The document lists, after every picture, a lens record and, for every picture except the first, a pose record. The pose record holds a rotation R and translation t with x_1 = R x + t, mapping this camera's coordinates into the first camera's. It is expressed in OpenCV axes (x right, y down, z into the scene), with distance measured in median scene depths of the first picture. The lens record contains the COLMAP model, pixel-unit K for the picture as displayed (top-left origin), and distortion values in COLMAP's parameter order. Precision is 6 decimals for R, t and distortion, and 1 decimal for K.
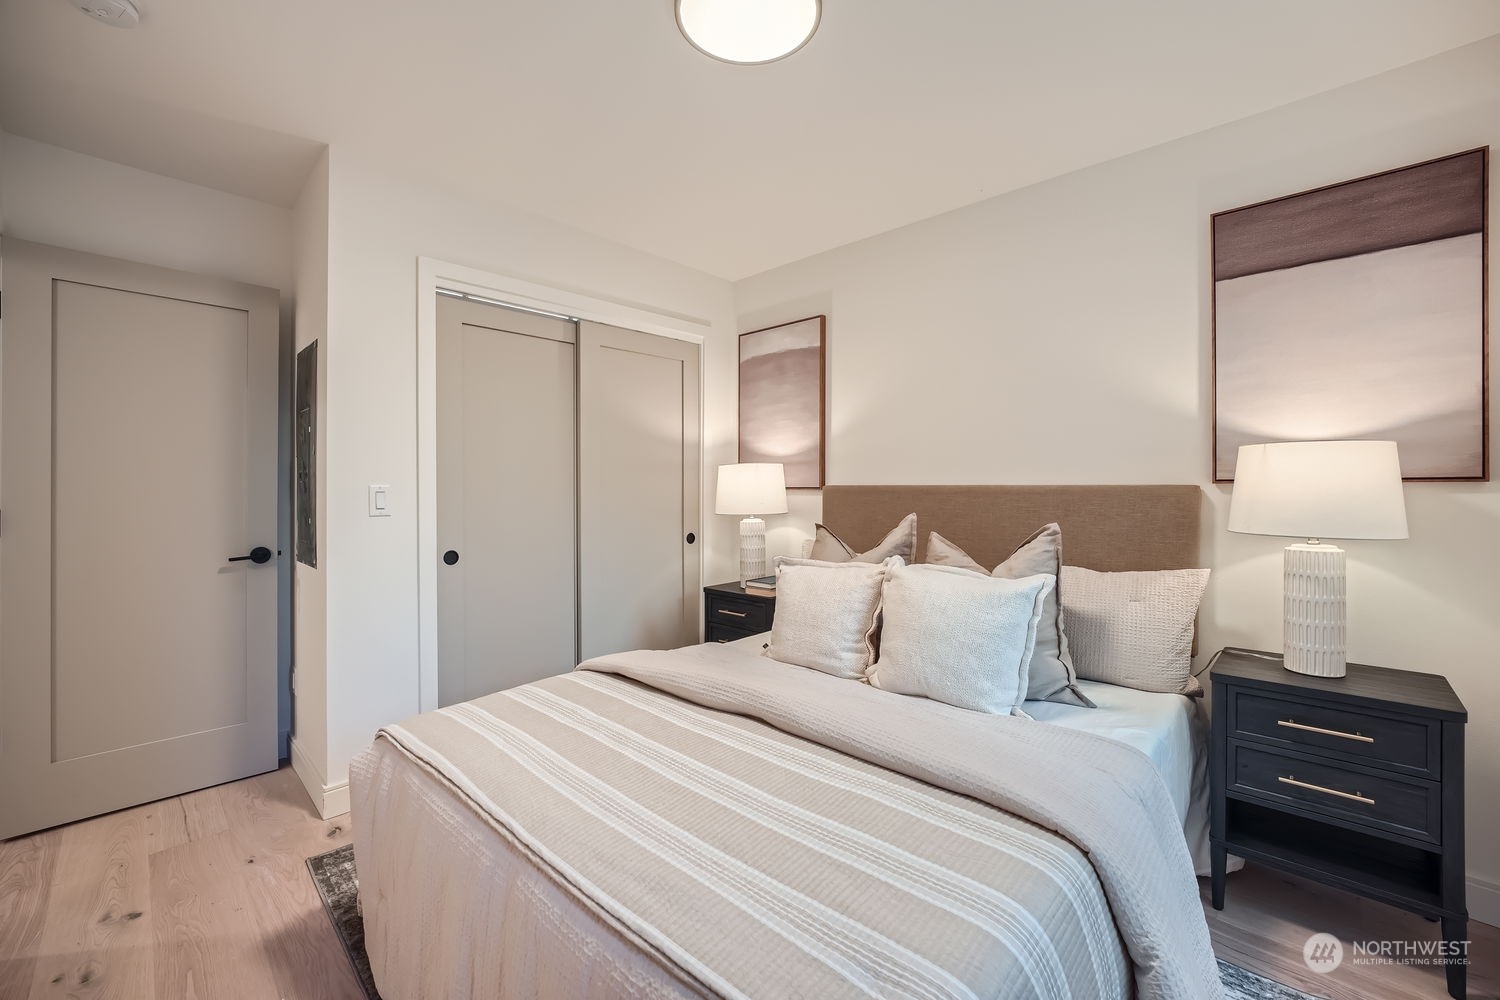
lens RADIAL K [[618.9, 0, 741.1], [0, 618.9, 488.8], [0, 0, 1]] dist [-0.015301, -0.000035]
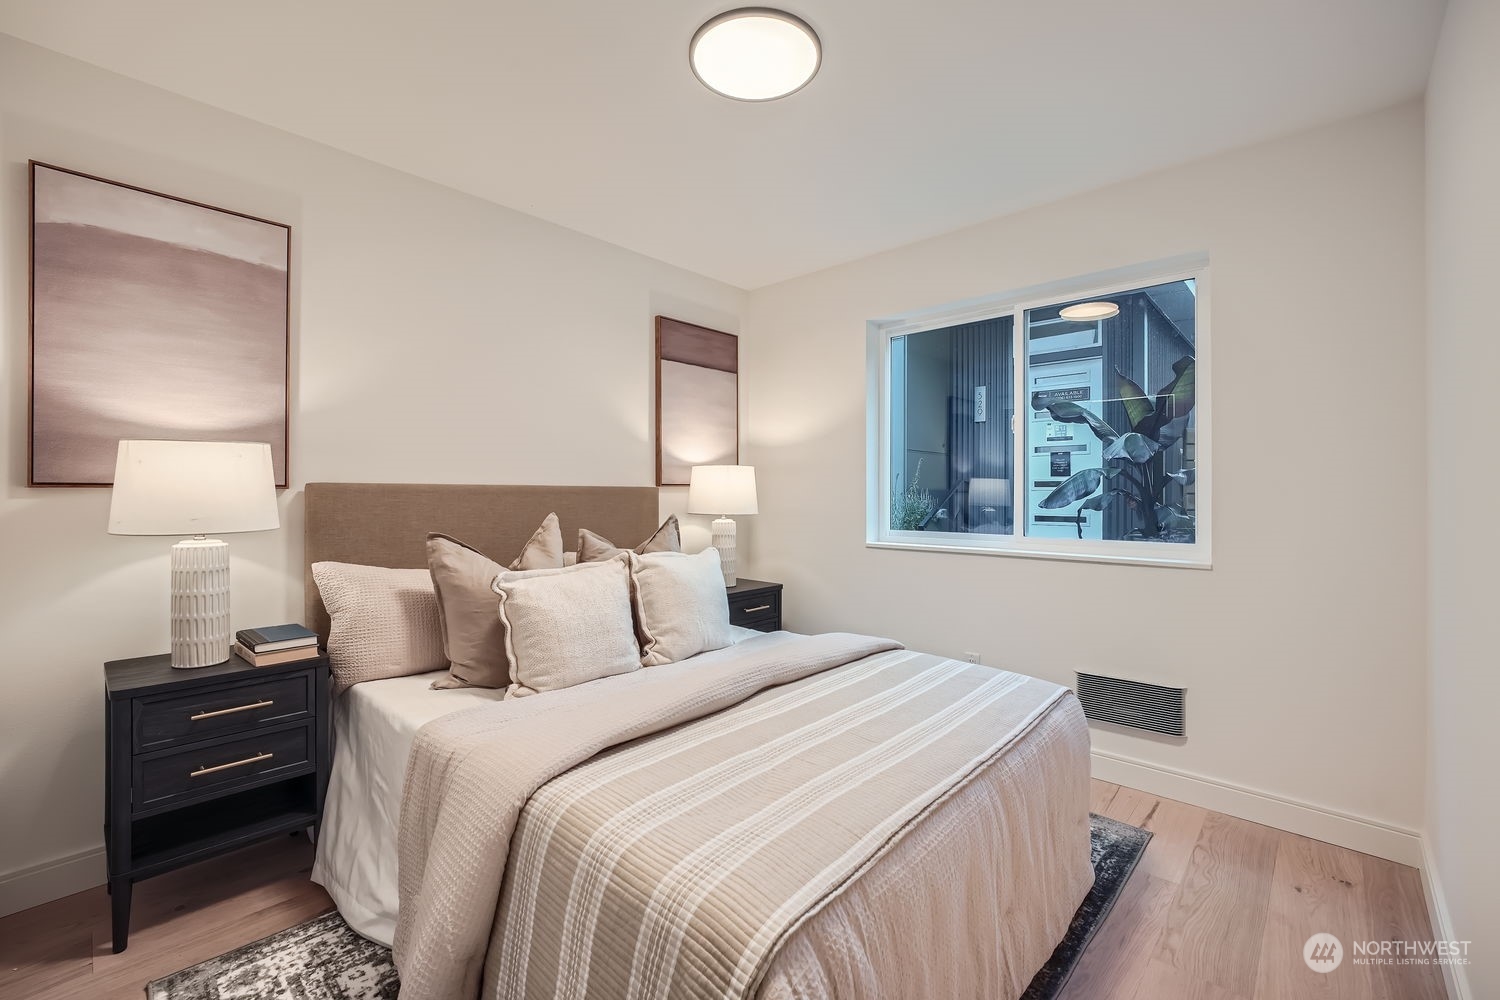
lens RADIAL K [[648.4, 0, 741.7], [0, 648.4, 502.0], [0, 0, 1]] dist [-0.017241, 0.004350]
pose [[-0.036326, -0.019868, 0.999142, -0.898726], [-0.007441, 0.999780, 0.019610, -0.001854], [-0.999312, -0.006722, -0.036466, 0.829874]]
